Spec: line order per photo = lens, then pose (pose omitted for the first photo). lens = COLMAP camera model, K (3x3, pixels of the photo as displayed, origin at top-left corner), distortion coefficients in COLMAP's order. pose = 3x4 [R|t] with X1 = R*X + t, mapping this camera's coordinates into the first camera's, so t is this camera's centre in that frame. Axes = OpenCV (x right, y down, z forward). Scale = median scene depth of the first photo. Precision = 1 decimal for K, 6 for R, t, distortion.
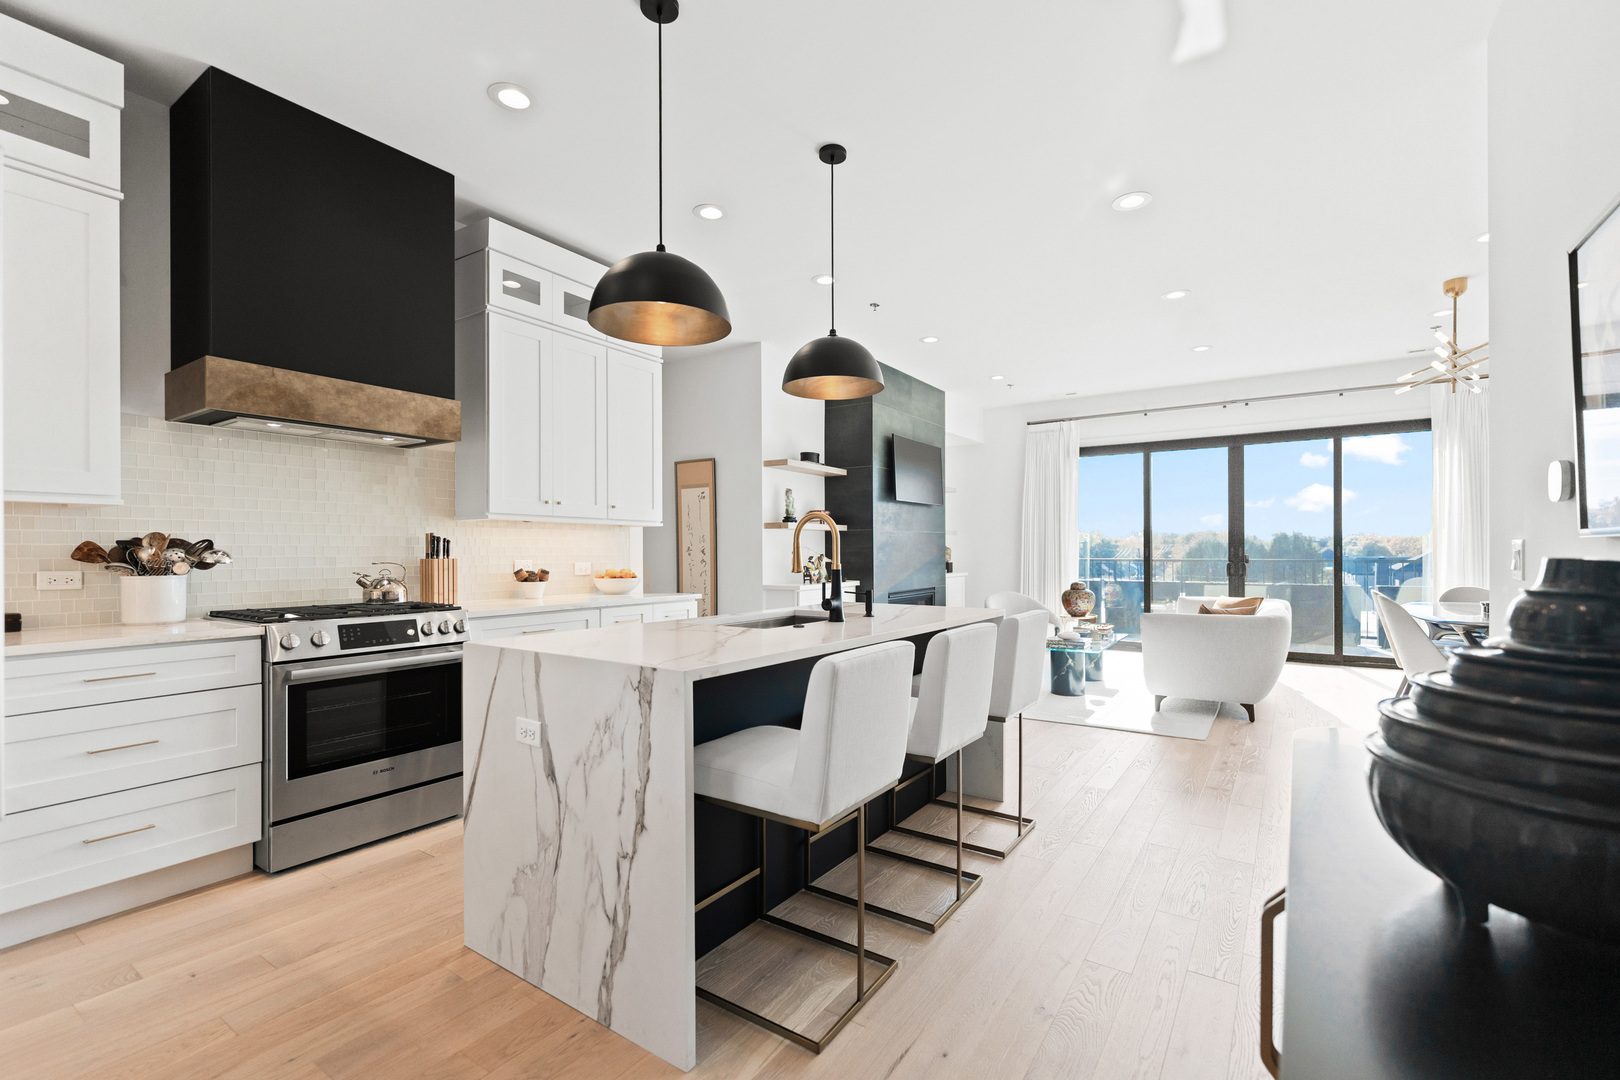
lens RADIAL K [[678.3, 0, 795.0], [0, 678.3, 546.8], [0, 0, 1]] dist [-0.000365, -0.000182]
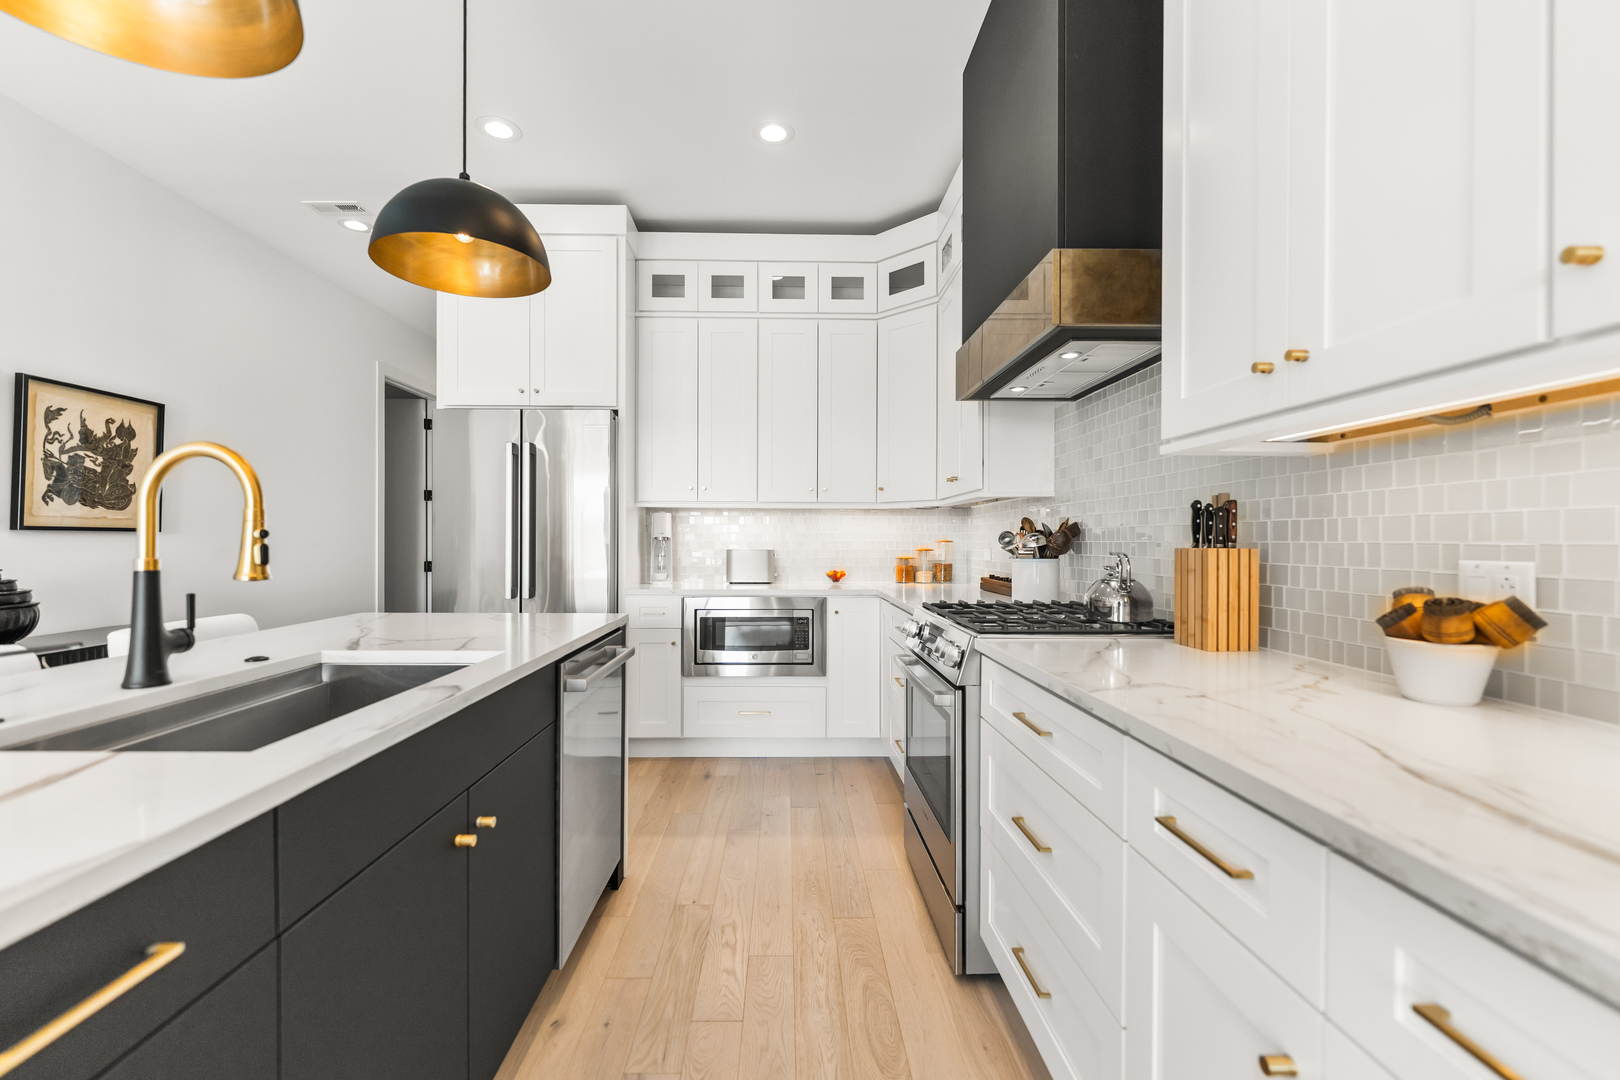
lens RADIAL K [[678.3, 0, 795.0], [0, 678.3, 546.8], [0, 0, 1]] dist [-0.000365, -0.000182]
pose [[-0.798401, 0.006319, -0.602093, -0.010949], [0.004504, 0.999980, 0.004523, 0.011638], [0.602110, 0.000900, -0.798413, 1.059856]]
